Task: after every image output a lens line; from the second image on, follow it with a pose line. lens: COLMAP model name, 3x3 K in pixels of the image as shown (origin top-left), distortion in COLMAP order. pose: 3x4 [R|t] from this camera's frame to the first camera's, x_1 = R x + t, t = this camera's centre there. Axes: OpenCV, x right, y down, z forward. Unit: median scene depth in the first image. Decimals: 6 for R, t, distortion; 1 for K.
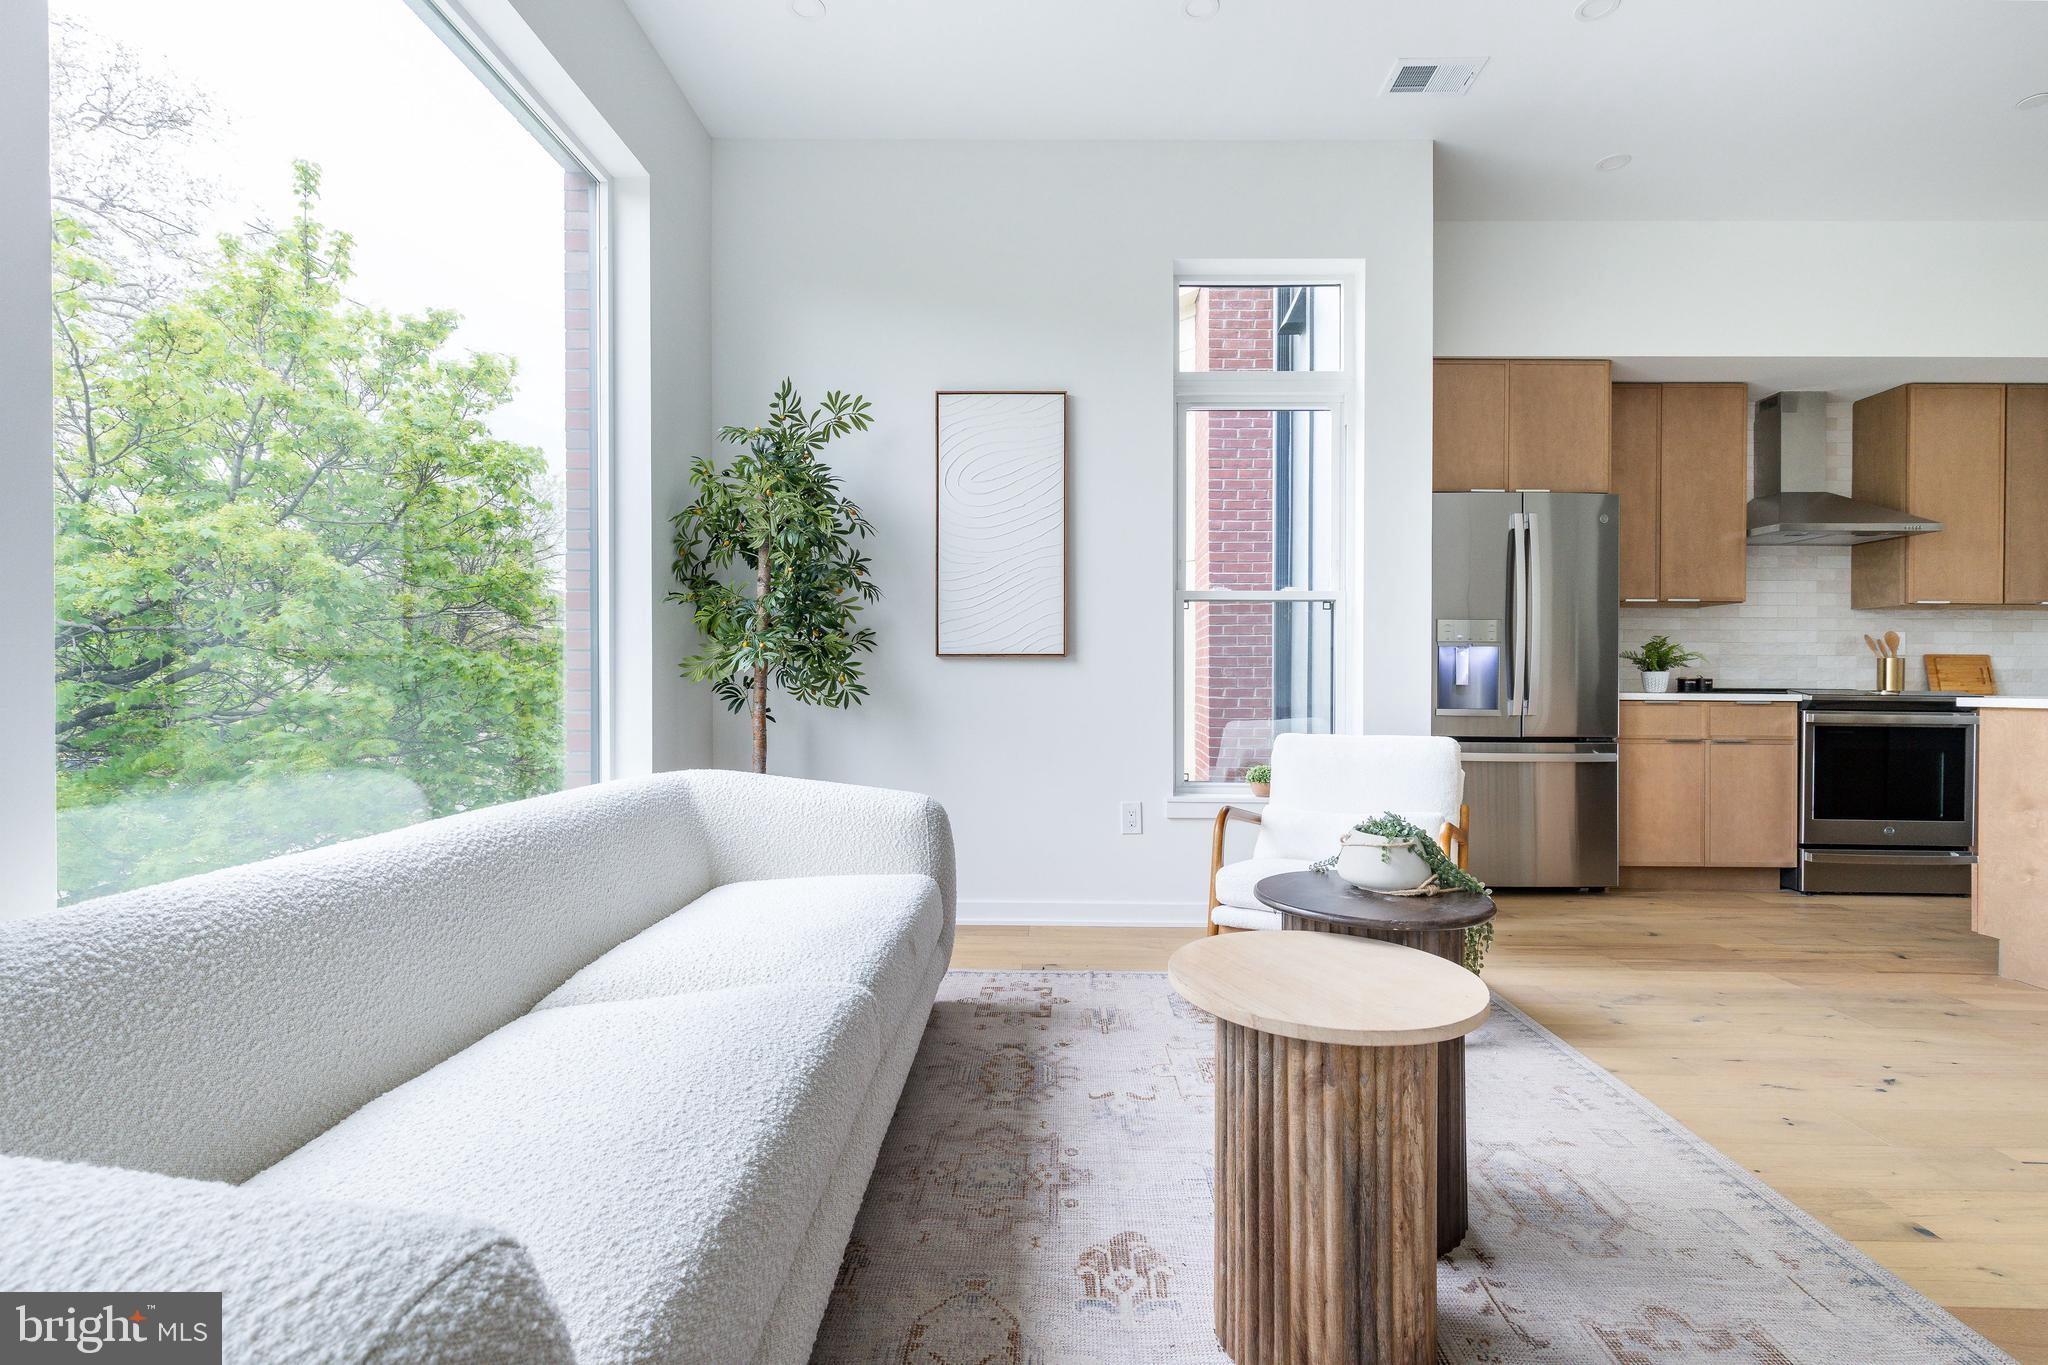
lens RADIAL K [[919.2, 0, 1049.1], [0, 919.2, 680.2], [0, 0, 1]] dist [0.002504, 0.000633]
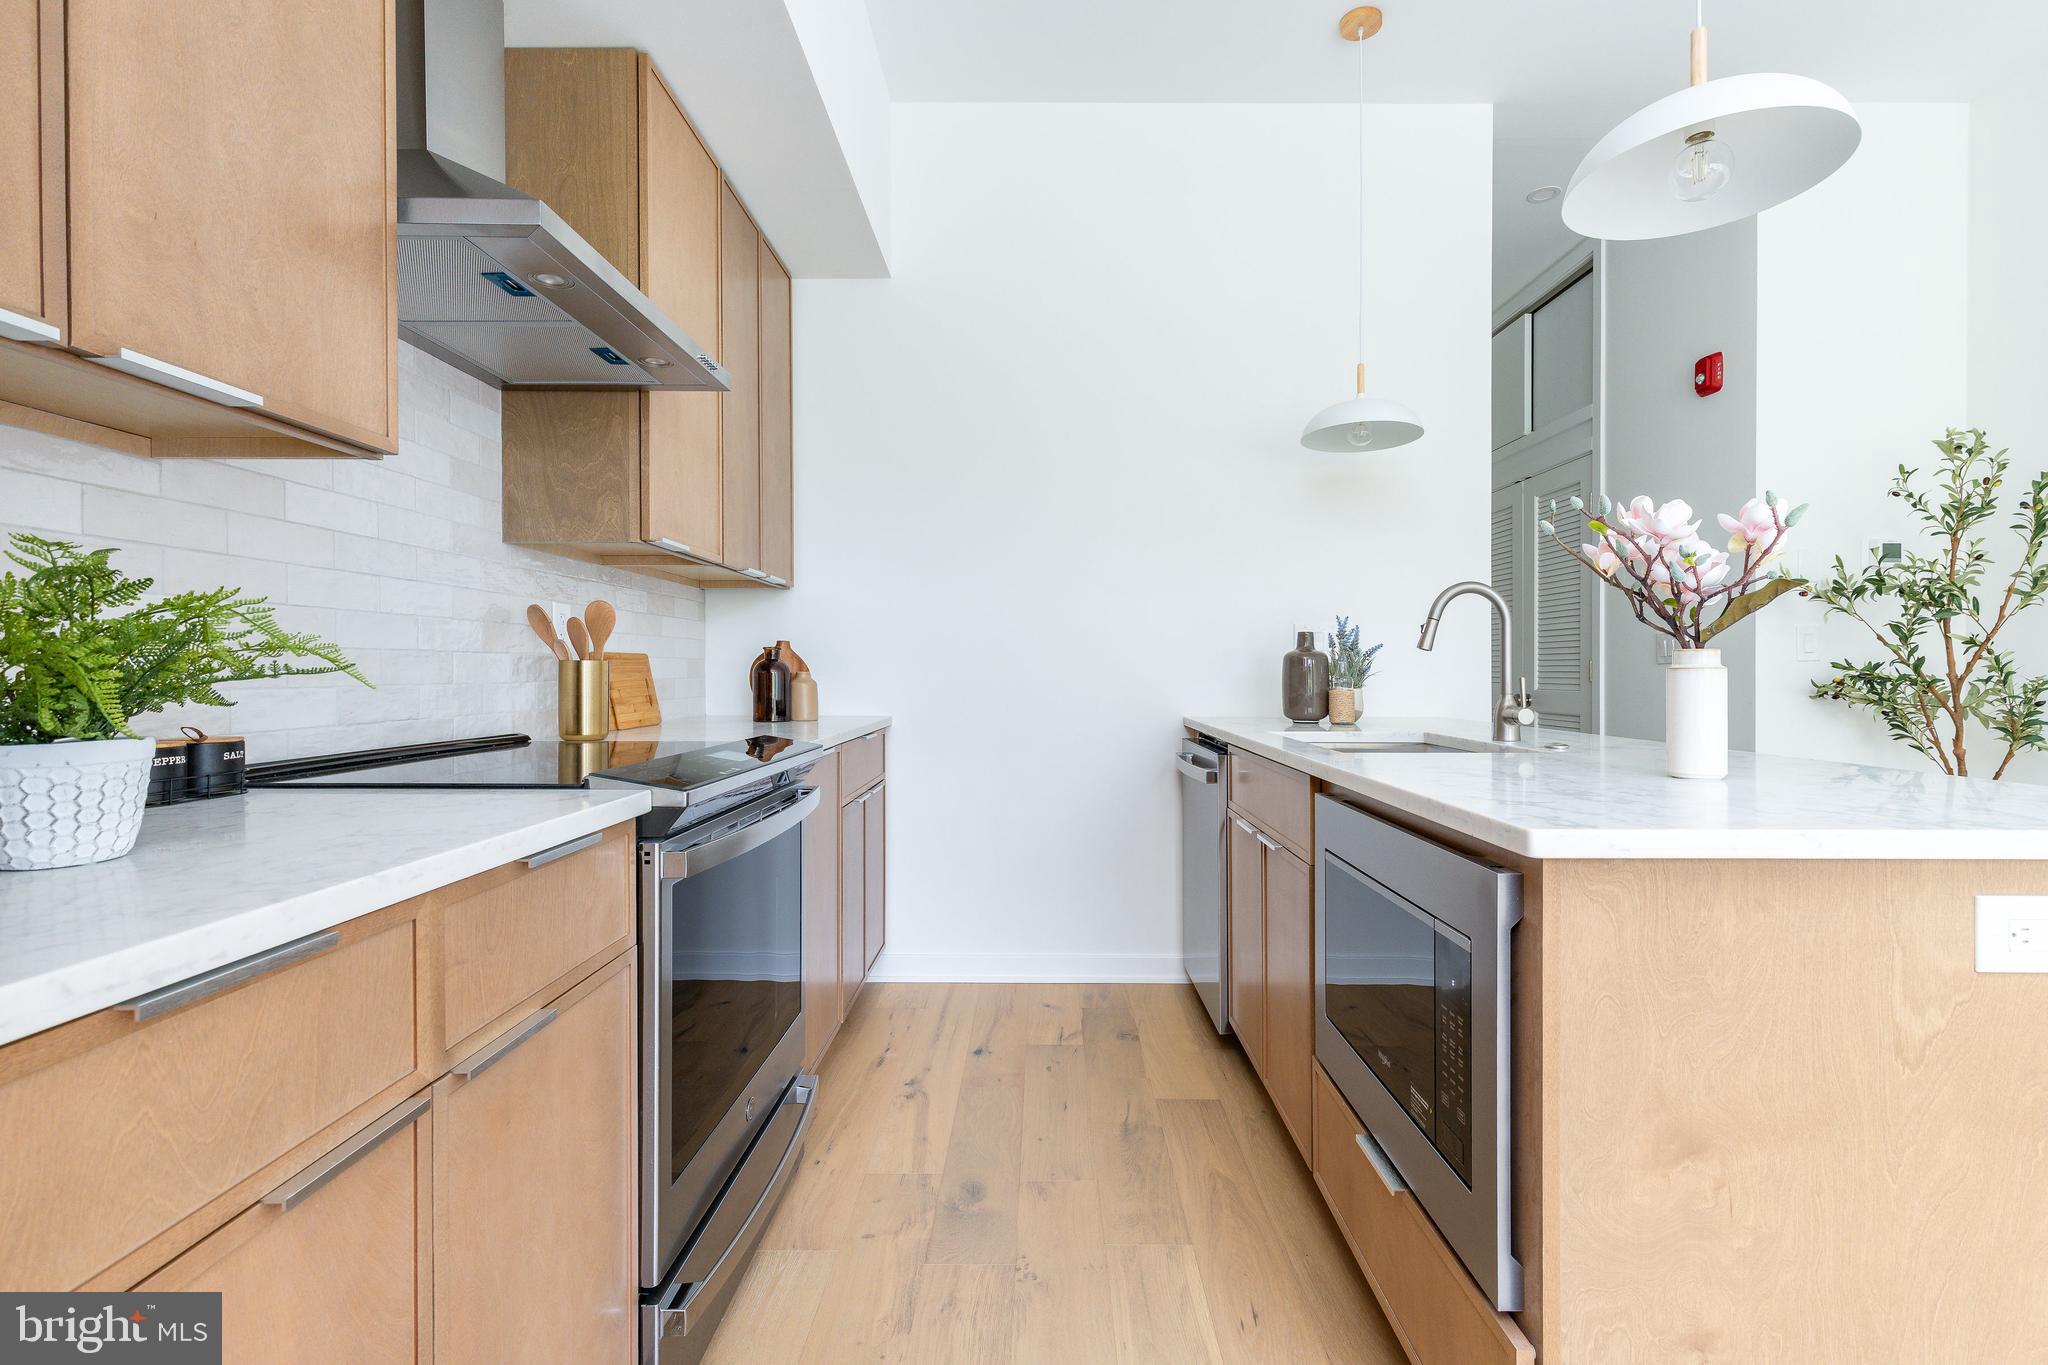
lens RADIAL K [[919.2, 0, 1049.1], [0, 919.2, 680.2], [0, 0, 1]] dist [0.002504, 0.000633]
pose [[-0.005990, -0.018839, 0.999805, 0.515275], [-0.001122, 0.999822, 0.018832, -0.025799], [-0.999981, -0.001009, -0.006010, 0.865634]]
